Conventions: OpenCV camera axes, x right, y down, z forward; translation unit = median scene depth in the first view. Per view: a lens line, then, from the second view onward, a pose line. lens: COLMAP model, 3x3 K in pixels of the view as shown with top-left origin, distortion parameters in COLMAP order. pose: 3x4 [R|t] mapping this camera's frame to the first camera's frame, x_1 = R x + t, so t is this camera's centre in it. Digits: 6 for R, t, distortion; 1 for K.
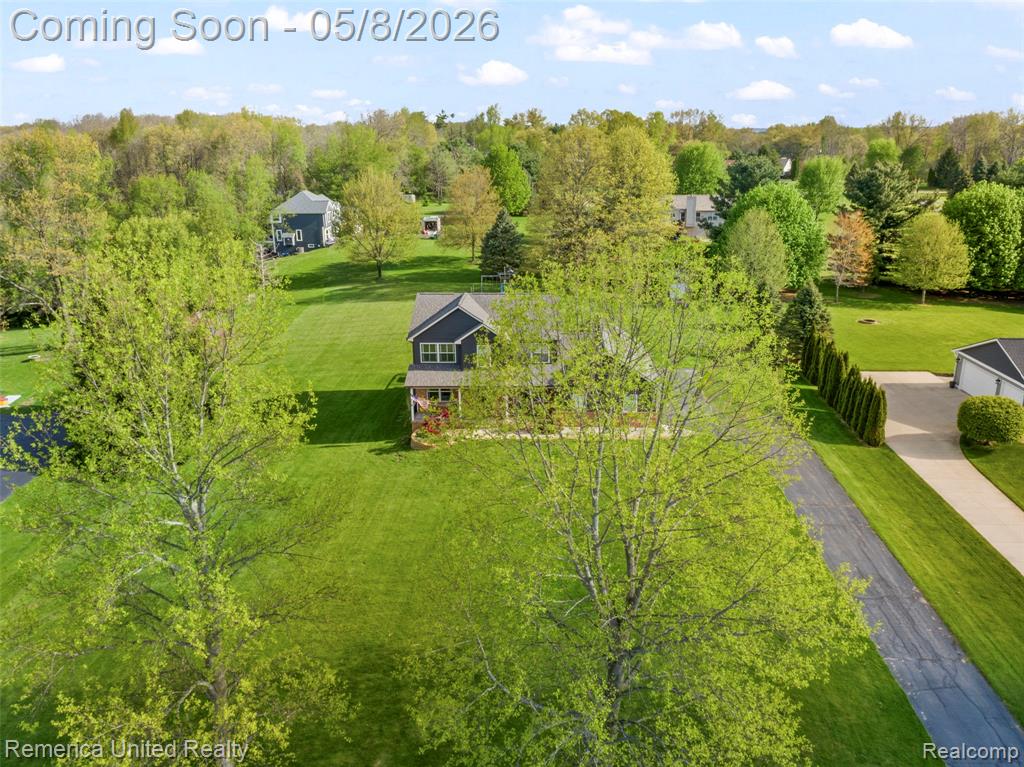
lens RADIAL K [[796.2, 0, 509.0], [0, 796.2, 378.4], [0, 0, 1]] dist [-0.015439, -0.001059]
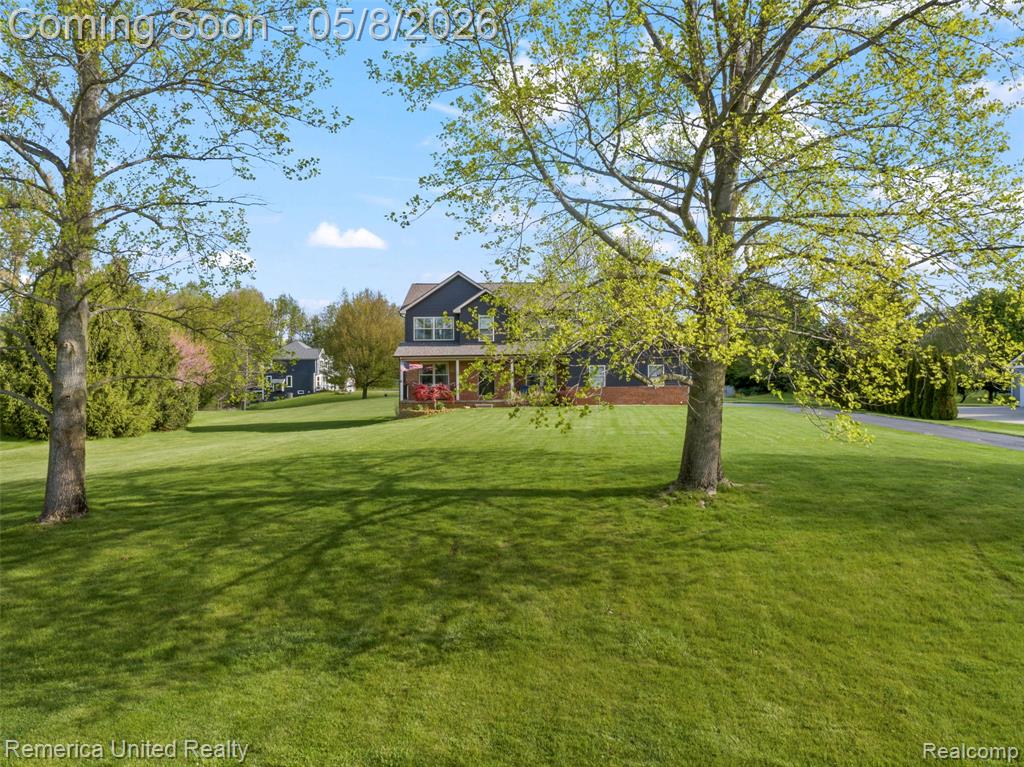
lens RADIAL K [[786.2, 0, 512.0], [0, 786.2, 383.5], [0, 0, 1]] dist [-0.011124, -0.003569]
pose [[0.999846, -0.001872, 0.017452, -0.010087], [0.006969, 0.954902, -0.296841, 0.162220], [-0.016110, 0.296916, 0.954768, 0.106243]]
